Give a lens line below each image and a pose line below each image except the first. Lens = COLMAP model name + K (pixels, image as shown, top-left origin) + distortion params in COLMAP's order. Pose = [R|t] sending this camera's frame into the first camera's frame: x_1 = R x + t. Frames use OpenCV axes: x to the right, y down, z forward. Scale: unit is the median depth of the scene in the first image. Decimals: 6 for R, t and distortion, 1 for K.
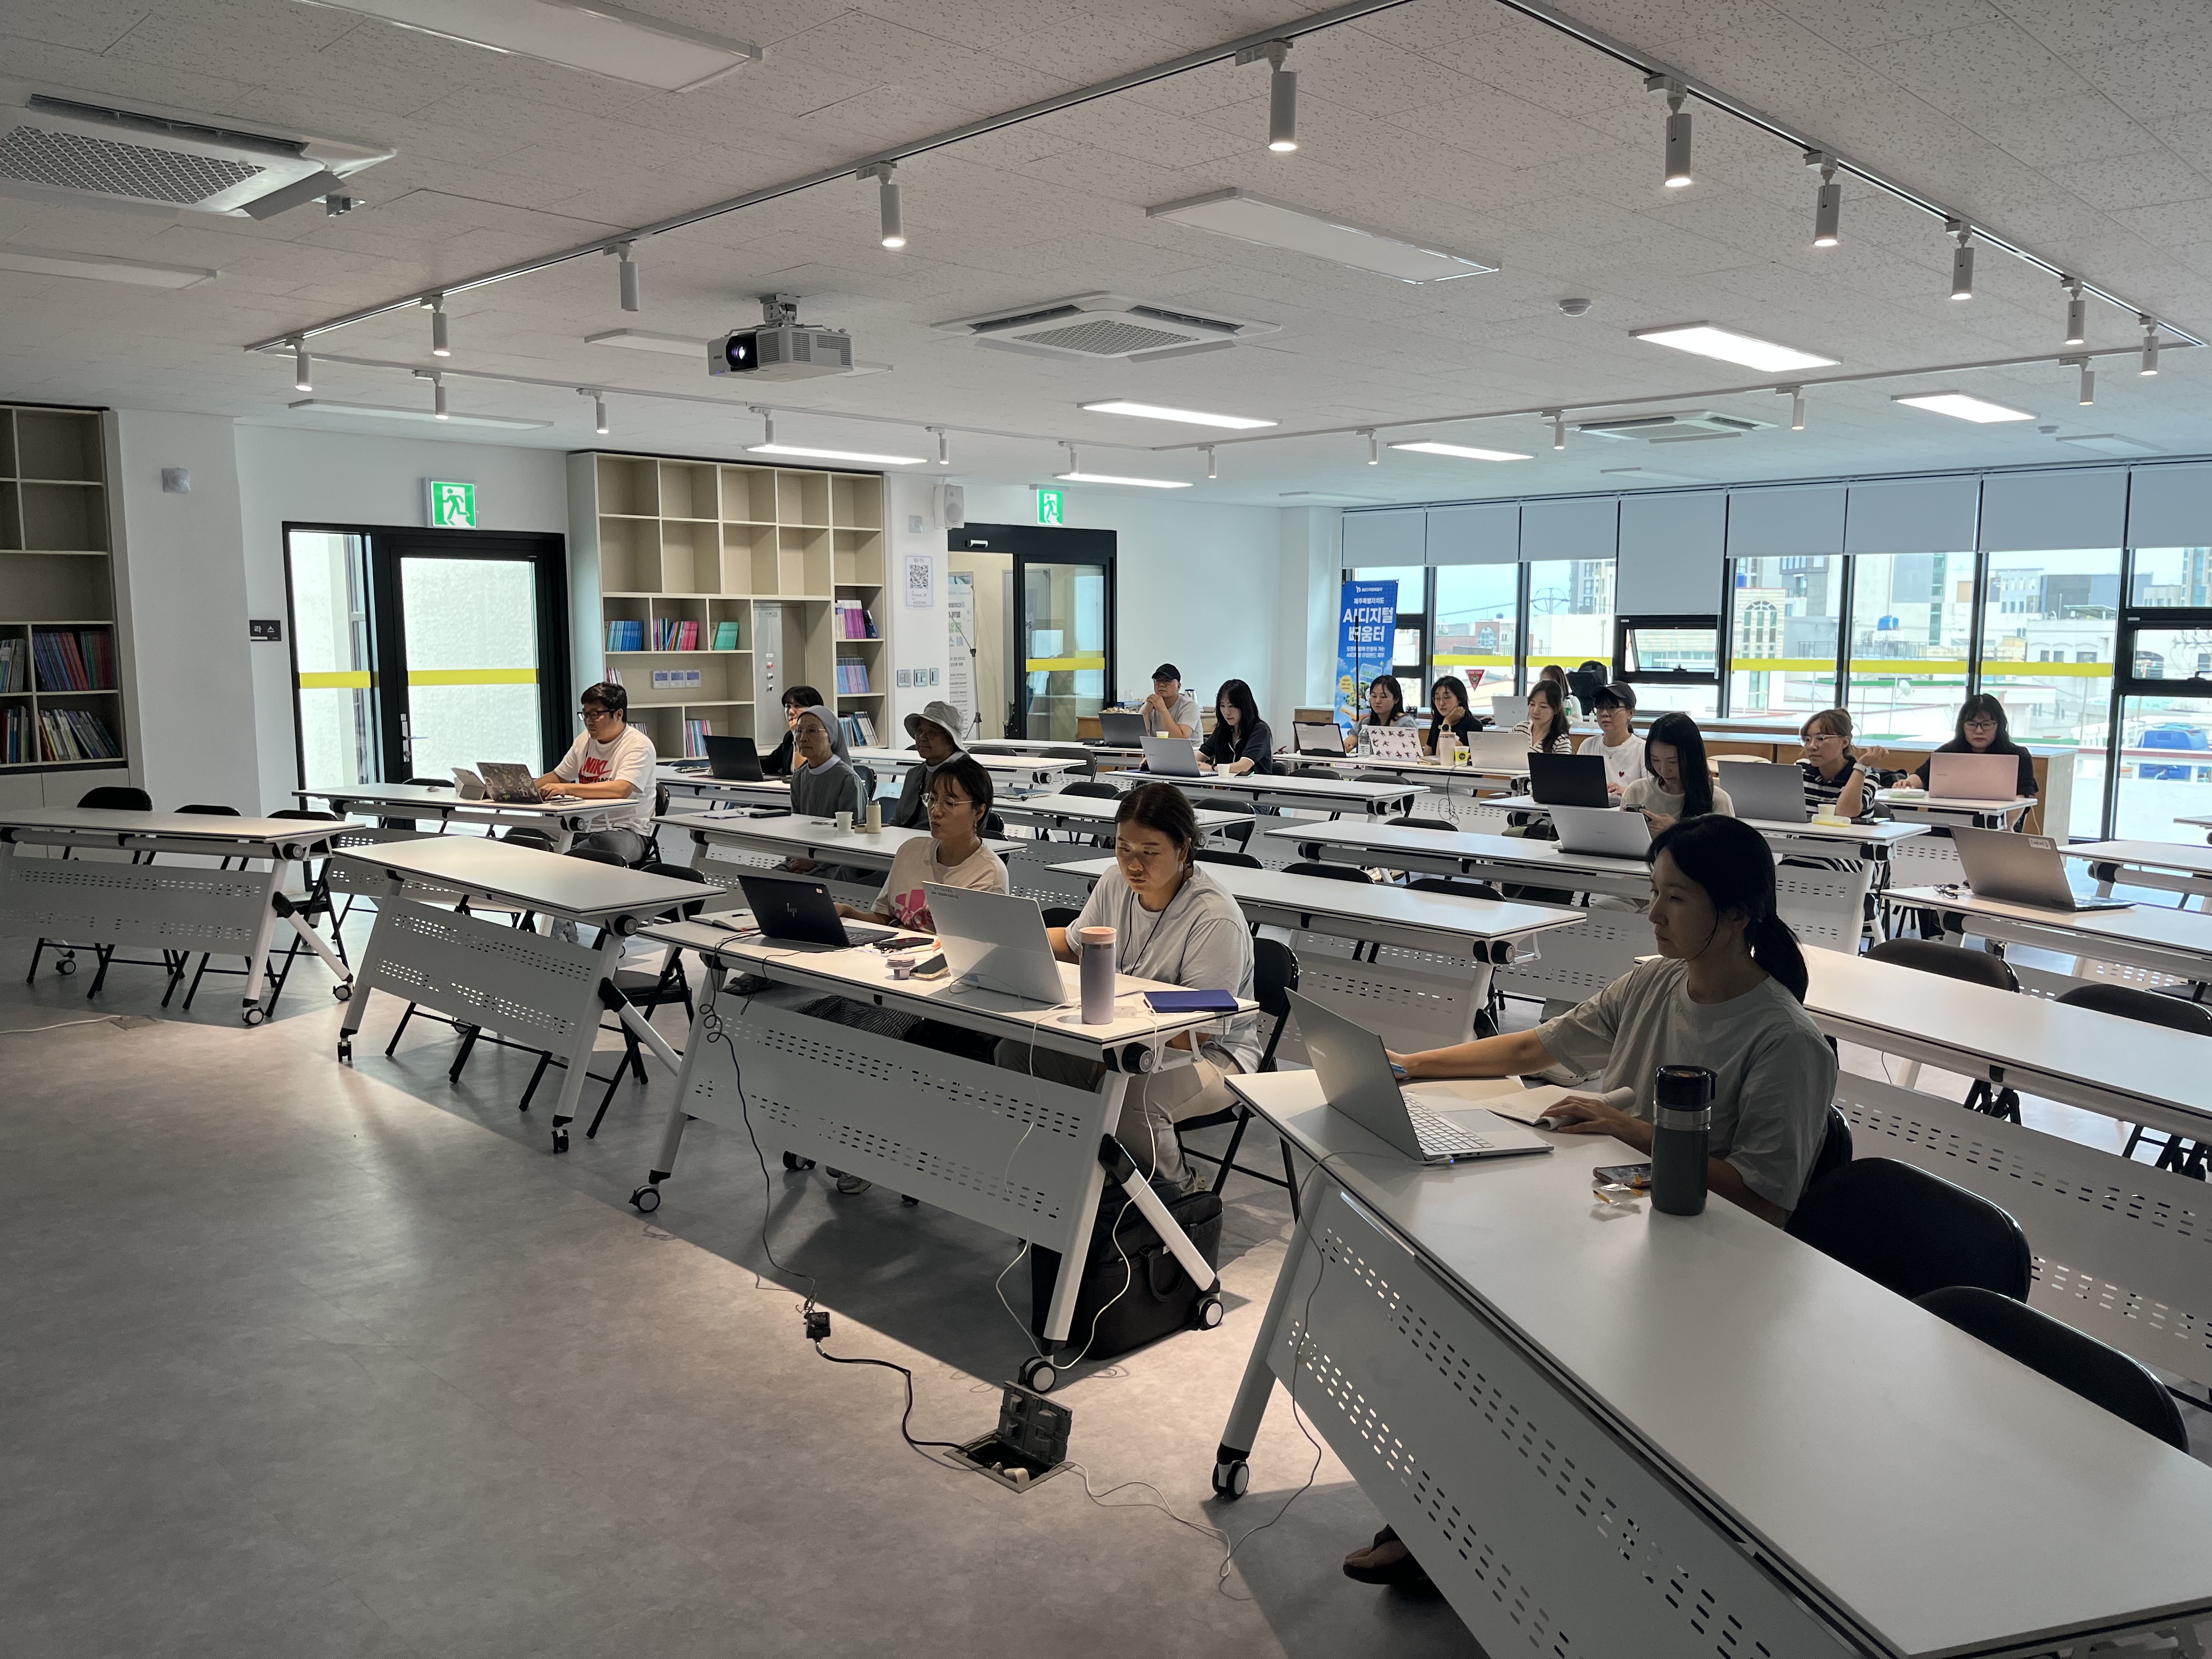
lens RADIAL K [[1673.6, 0, 1099.1], [0, 1673.6, 824.8], [0, 0, 1]] dist [0.065136, -0.085943]
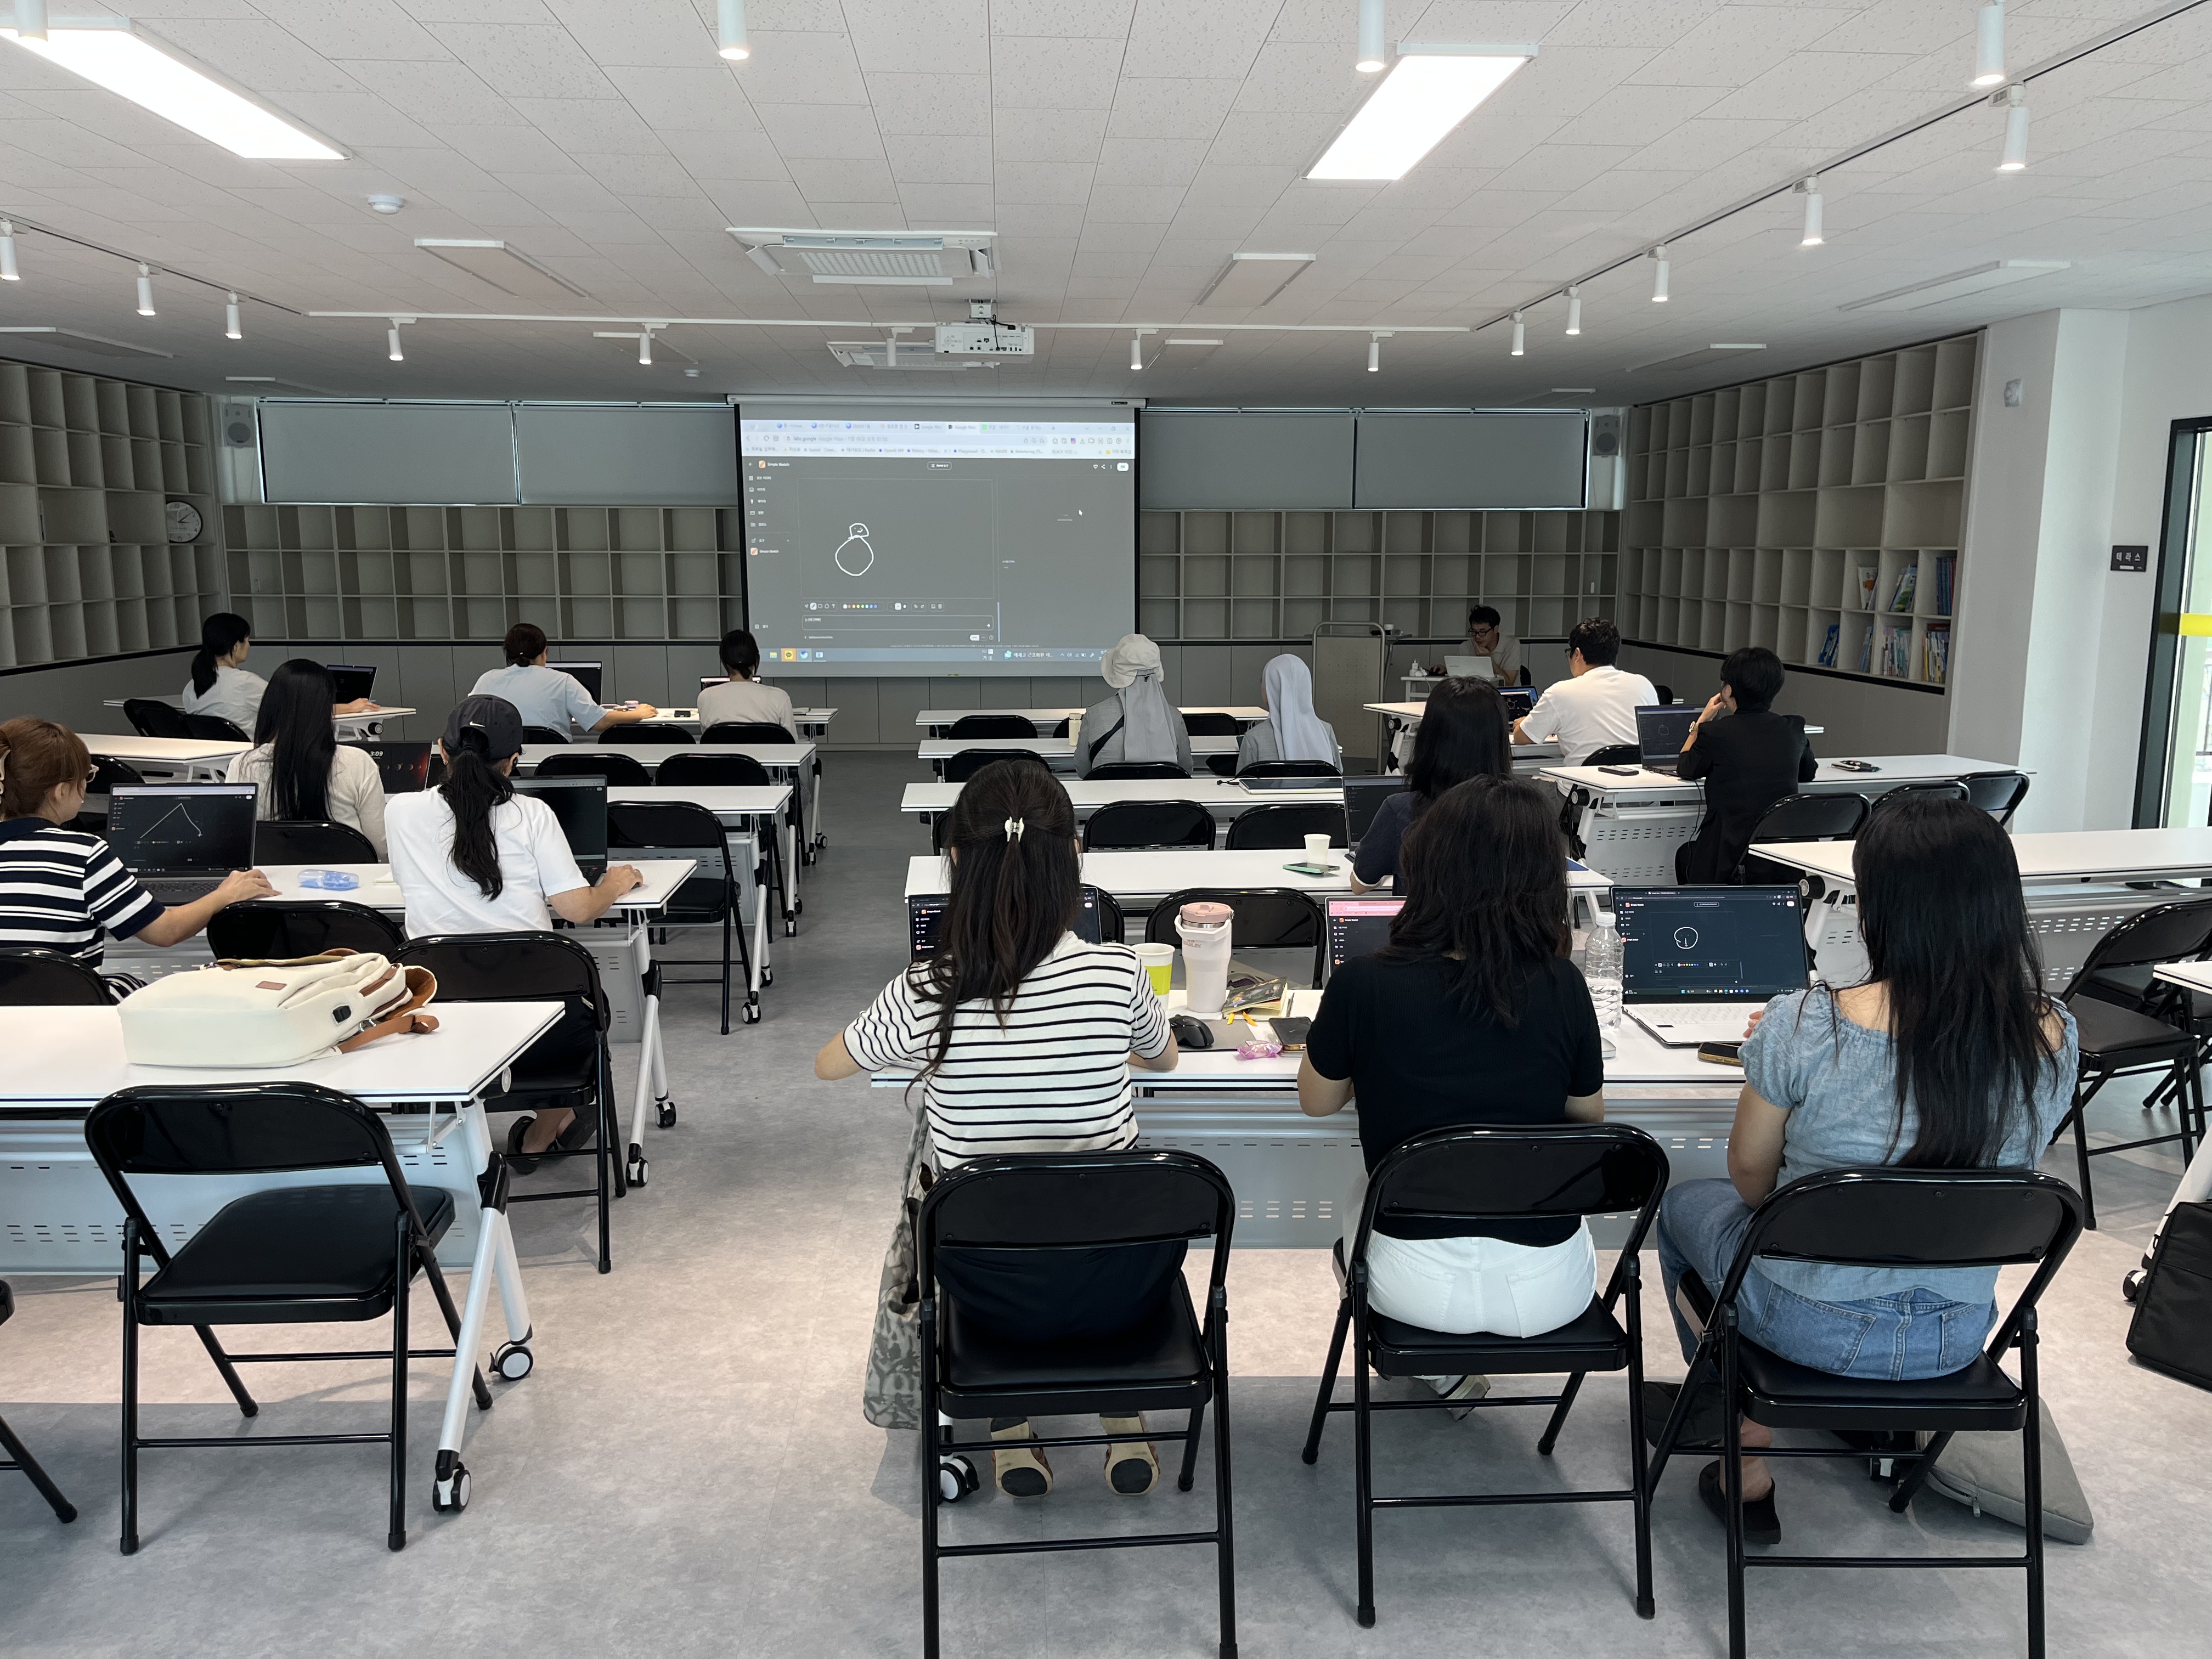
lens RADIAL K [[1673.6, 0, 1115.6], [0, 1673.6, 836.5], [0, 0, 1]] dist [0.065136, -0.085943]
pose [[-0.668068, 0.125944, -0.733364, 0.360413], [-0.092242, 0.963953, 0.249573, -0.114365], [0.738361, 0.234378, -0.632369, 0.941040]]
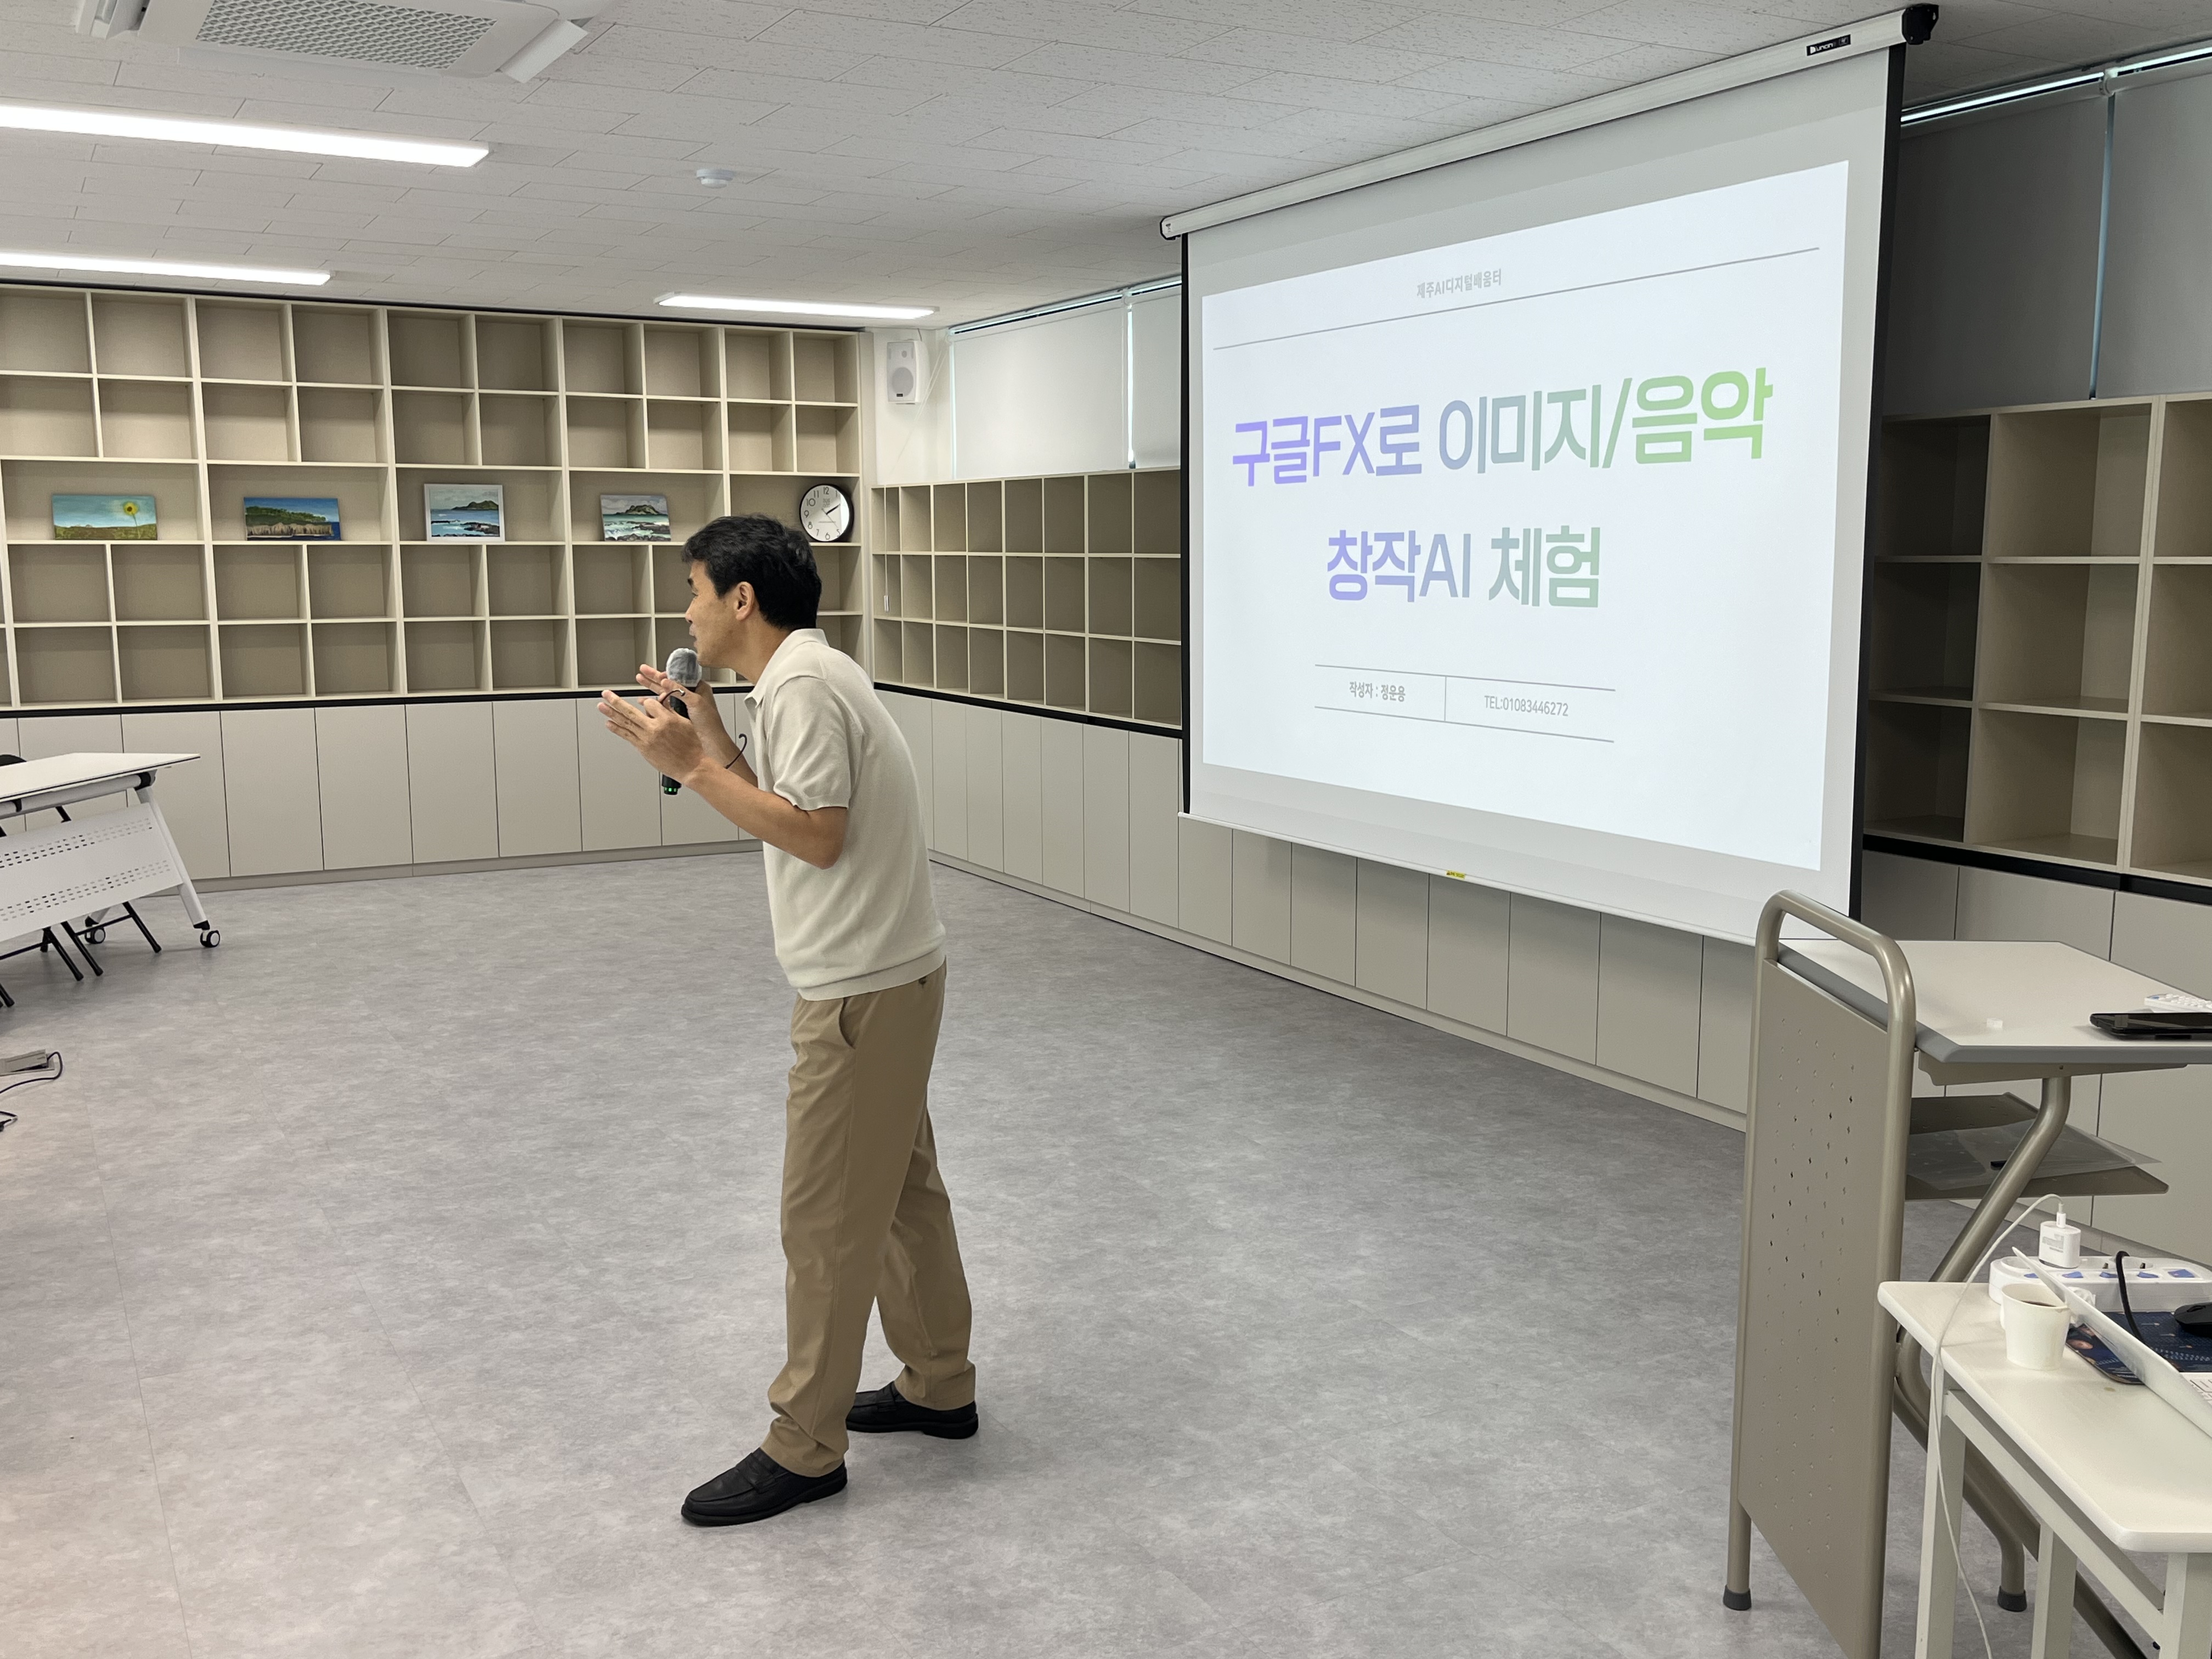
lens RADIAL K [[2021.8, 0, 1108.8], [0, 2021.8, 837.5], [0, 0, 1]] dist [0.033352, 0.000000]
pose [[-0.954553, -0.040134, 0.295327, -0.419268], [0.039661, 0.964975, 0.259327, -0.076893], [-0.295391, 0.259254, -0.919528, 0.640296]]
